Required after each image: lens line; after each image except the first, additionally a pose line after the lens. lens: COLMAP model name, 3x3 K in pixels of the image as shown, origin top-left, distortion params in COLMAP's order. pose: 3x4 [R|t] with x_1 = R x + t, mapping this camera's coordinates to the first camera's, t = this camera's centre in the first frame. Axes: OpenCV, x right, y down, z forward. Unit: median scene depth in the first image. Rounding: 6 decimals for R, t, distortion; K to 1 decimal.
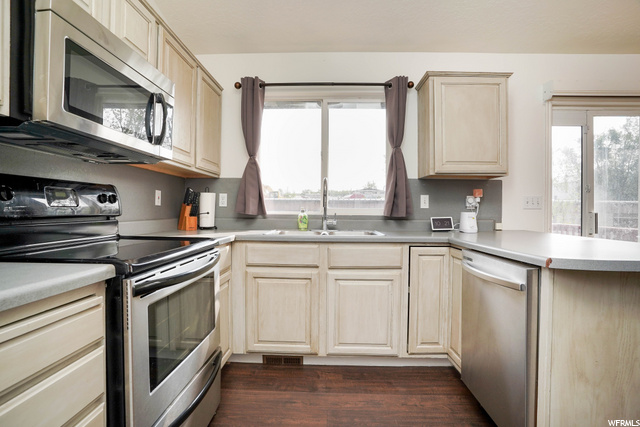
lens RADIAL K [[313.8, 0, 321.6], [0, 313.8, 205.5], [0, 0, 1]] dist [-0.060883, 0.029057]
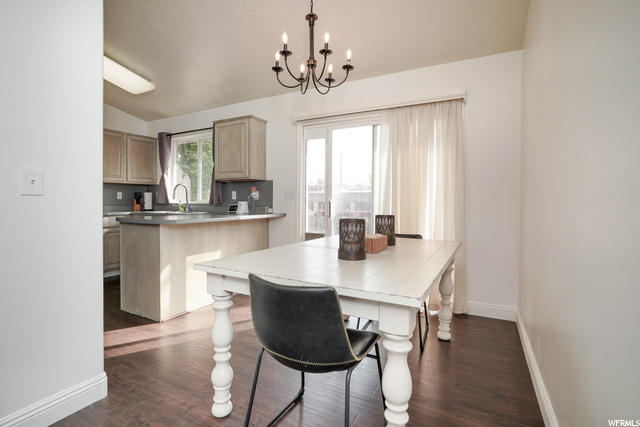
lens RADIAL K [[313.8, 0, 321.6], [0, 313.8, 205.5], [0, 0, 1]] dist [-0.060883, 0.029057]
pose [[0.892705, 0.001905, -0.450637, 1.525186], [0.009904, 0.999667, 0.023845, 0.006778], [0.450532, -0.025750, 0.892389, -0.276709]]
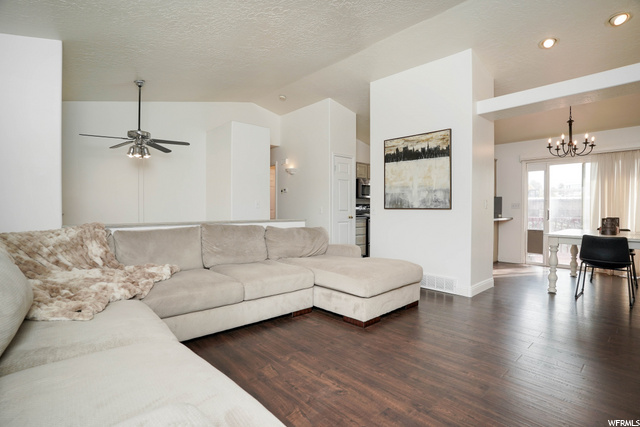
lens RADIAL K [[313.8, 0, 321.6], [0, 313.8, 205.5], [0, 0, 1]] dist [-0.060883, 0.029057]
pose [[0.687031, -0.001948, -0.726625, 1.403075], [0.008829, 0.999945, 0.005668, -0.037115], [0.726574, -0.010310, 0.687010, -1.724876]]
